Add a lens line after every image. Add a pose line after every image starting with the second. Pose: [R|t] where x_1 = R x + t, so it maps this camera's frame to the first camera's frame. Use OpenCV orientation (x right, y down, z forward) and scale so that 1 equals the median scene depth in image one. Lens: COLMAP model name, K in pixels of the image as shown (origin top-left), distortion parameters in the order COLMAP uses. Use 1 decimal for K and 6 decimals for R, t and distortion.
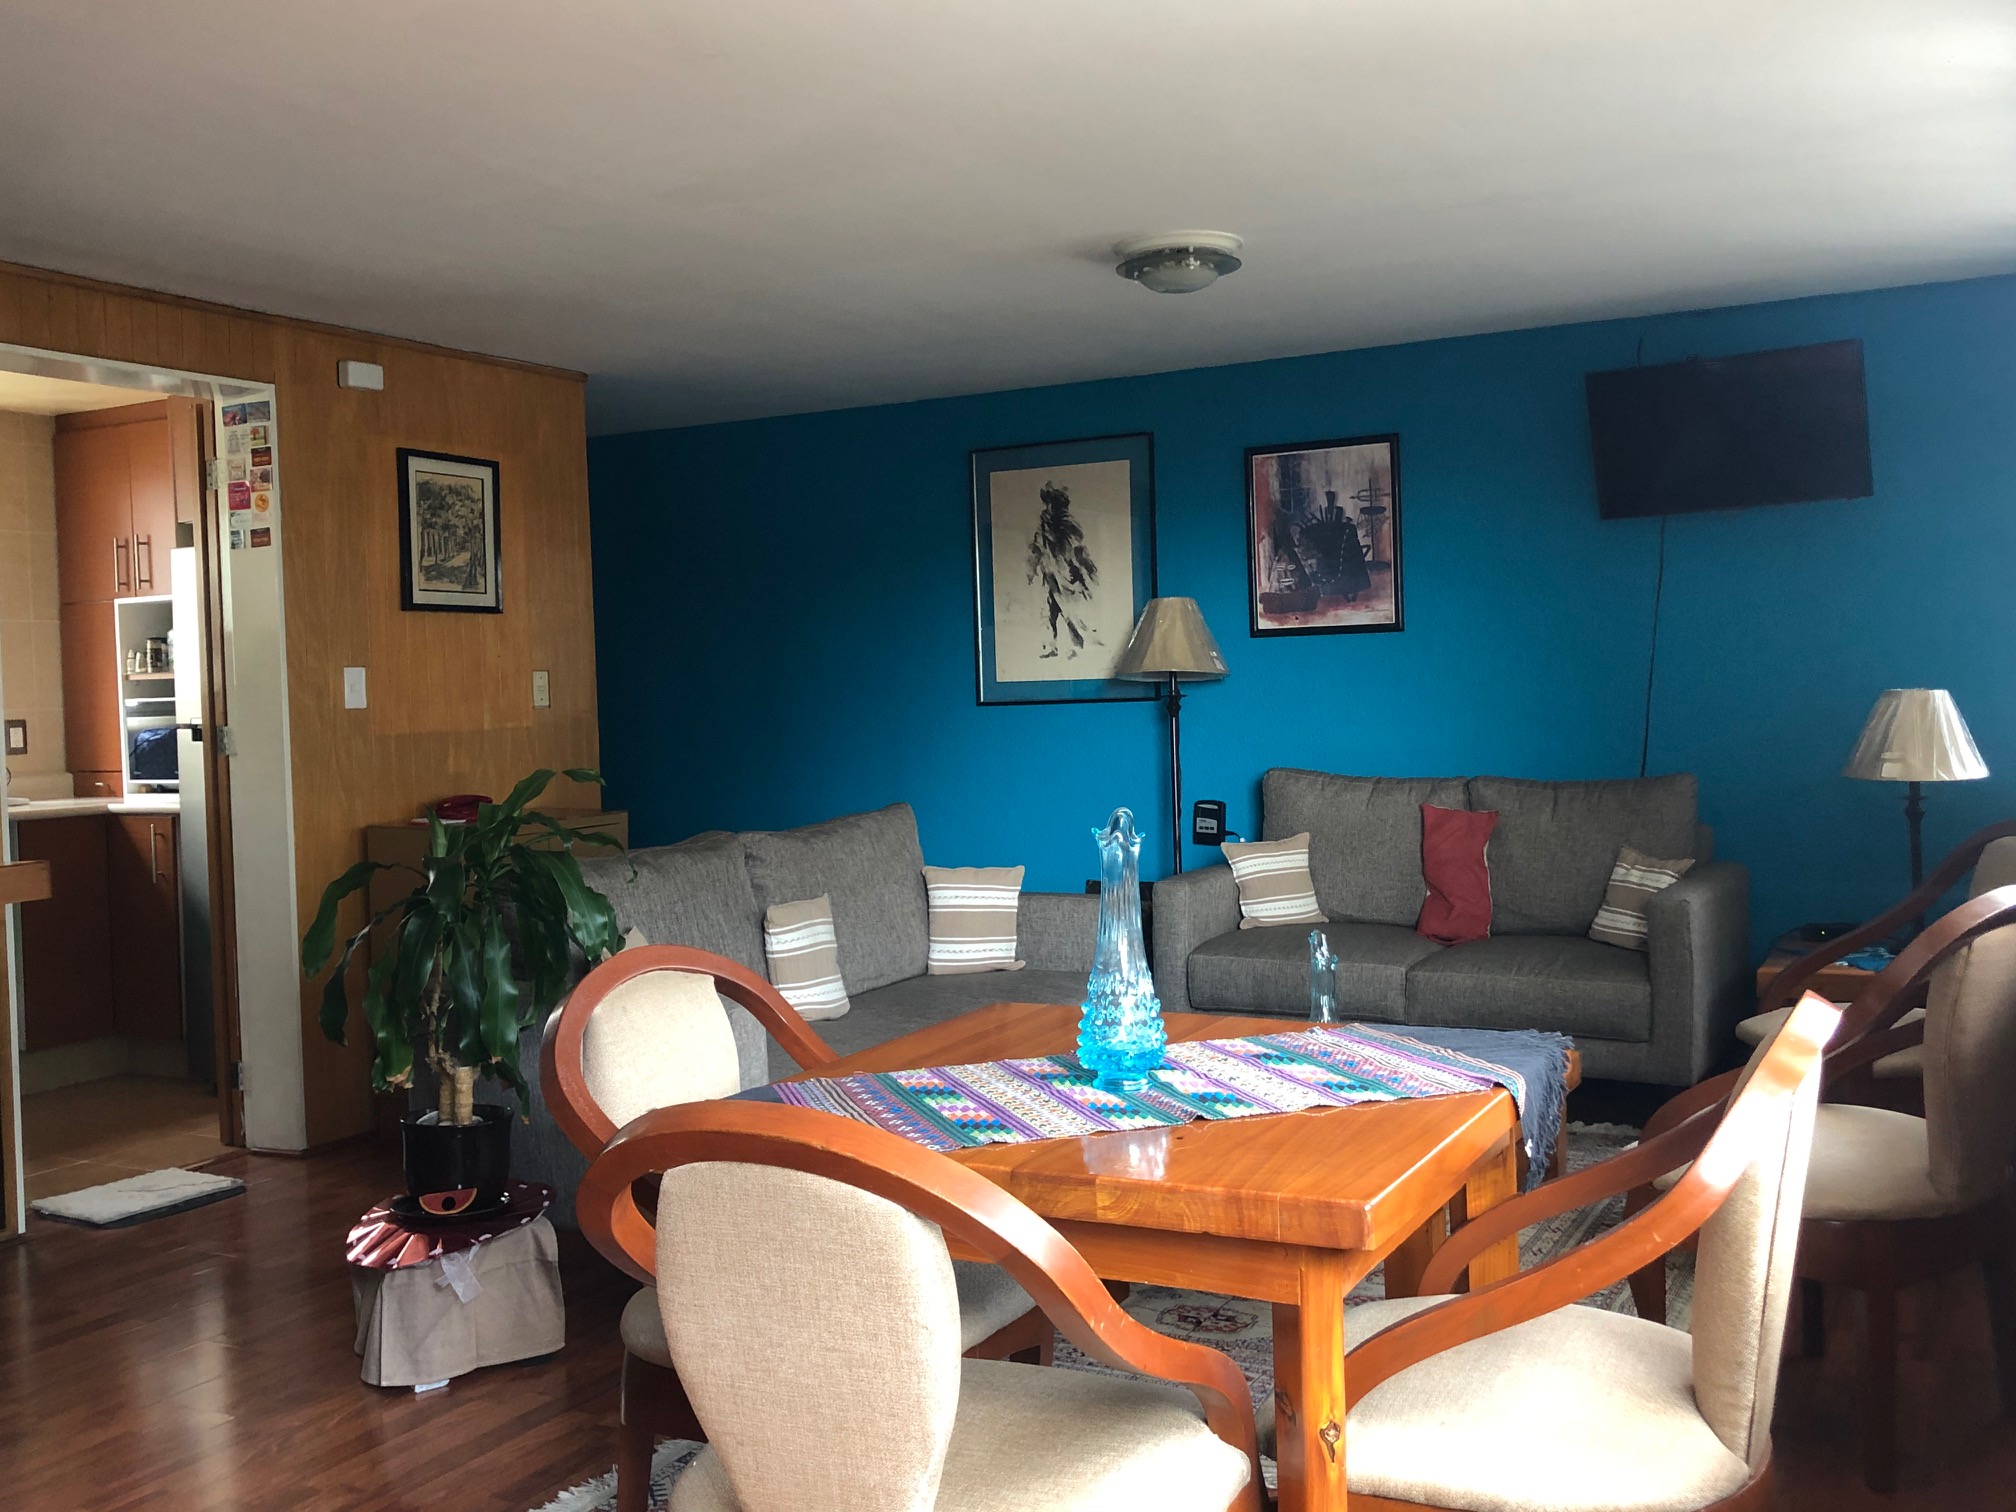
lens RADIAL K [[1948.0, 0, 997.2], [0, 1948.0, 741.7], [0, 0, 1]] dist [-0.003884, 0.009176]
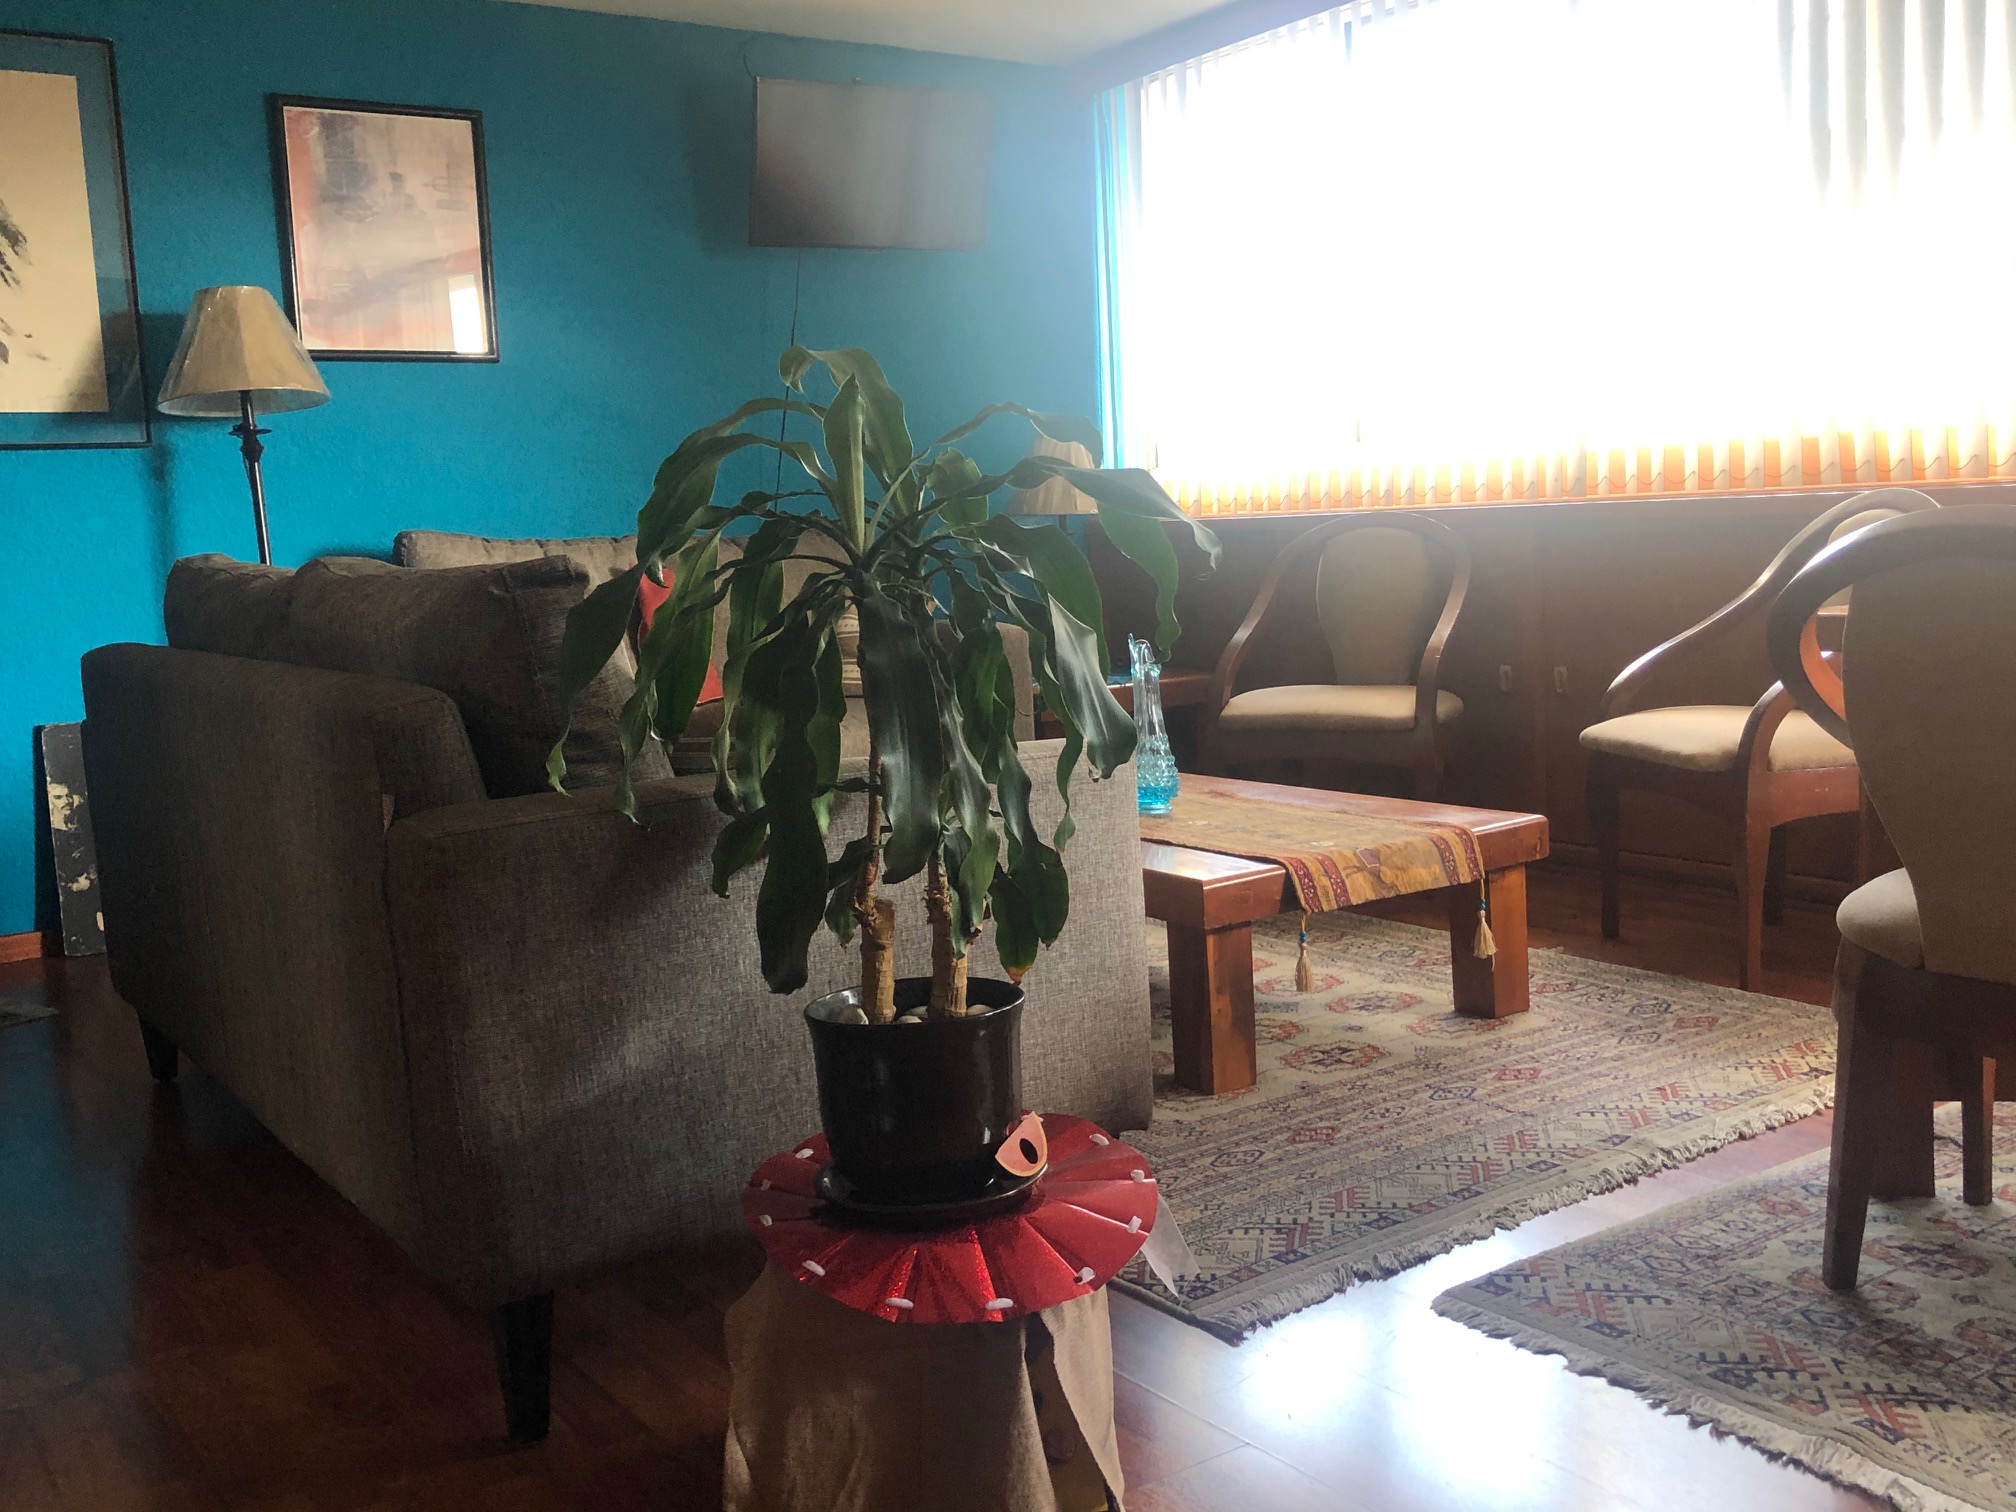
lens RADIAL K [[1948.0, 0, 997.2], [0, 1948.0, 741.7], [0, 0, 1]] dist [-0.003884, 0.009176]
pose [[0.454101, -0.087989, 0.886595, -0.432181], [0.046726, 0.996094, 0.074923, 0.050712], [-0.889724, 0.007405, 0.456439, 0.442237]]
